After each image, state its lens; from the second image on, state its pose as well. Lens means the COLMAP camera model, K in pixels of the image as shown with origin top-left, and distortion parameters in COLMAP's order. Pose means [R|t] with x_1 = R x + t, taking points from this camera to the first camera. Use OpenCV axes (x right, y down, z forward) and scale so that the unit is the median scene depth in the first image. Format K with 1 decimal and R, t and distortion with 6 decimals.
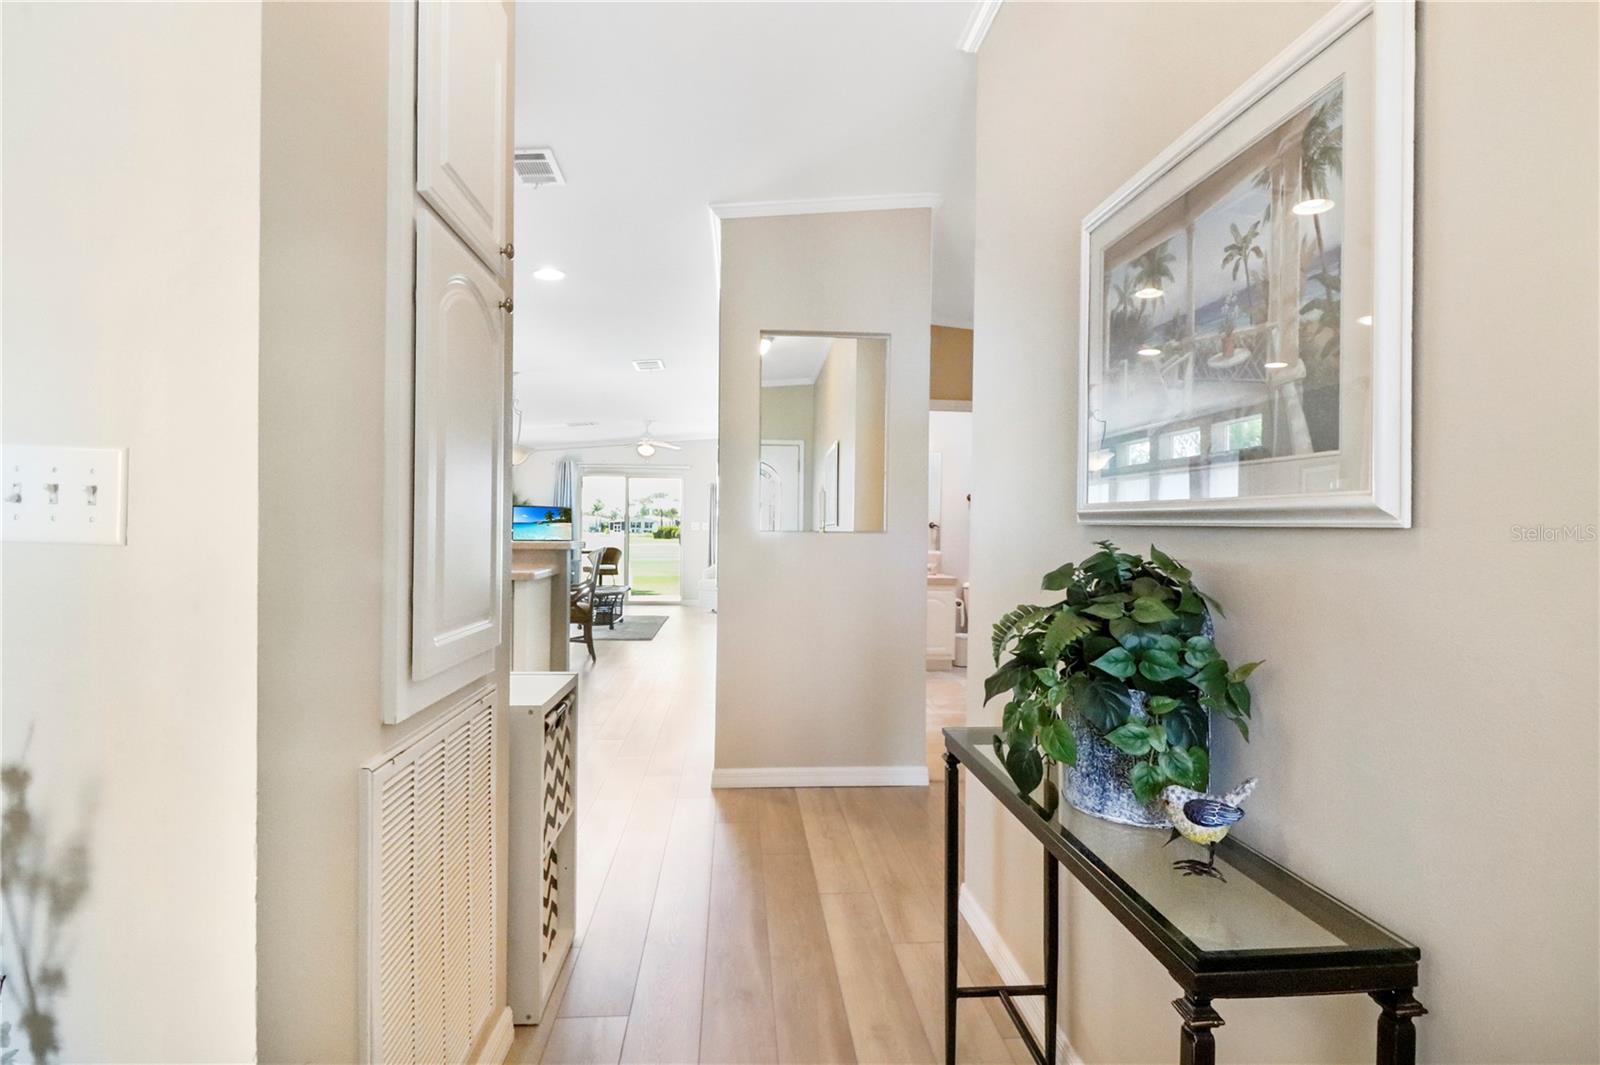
lens RADIAL K [[783.7, 0, 790.5], [0, 783.7, 533.8], [0, 0, 1]] dist [0.013560, -0.015117]
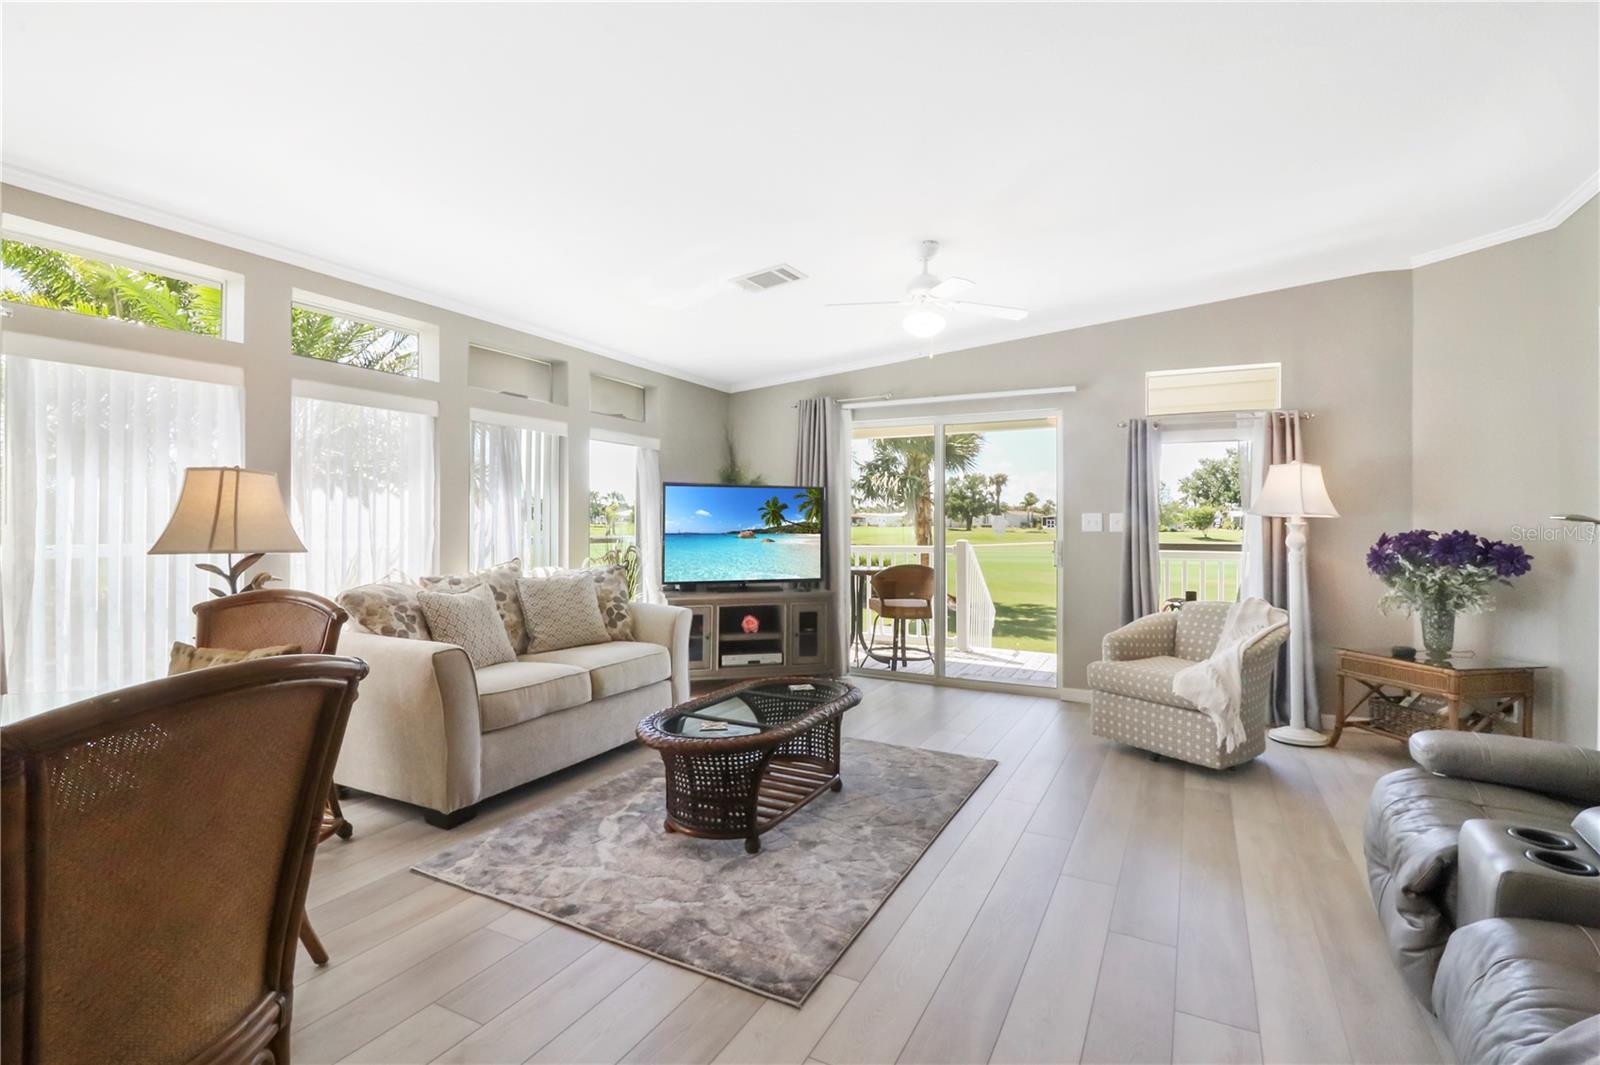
lens RADIAL K [[767.5, 0, 793.3], [0, 767.5, 518.1], [0, 0, 1]] dist [0.013796, -0.012638]
pose [[0.853705, -0.009468, -0.520670, -0.213099], [0.002046, 0.999888, -0.014827, -0.034013], [0.520752, 0.011592, 0.853629, 3.040824]]
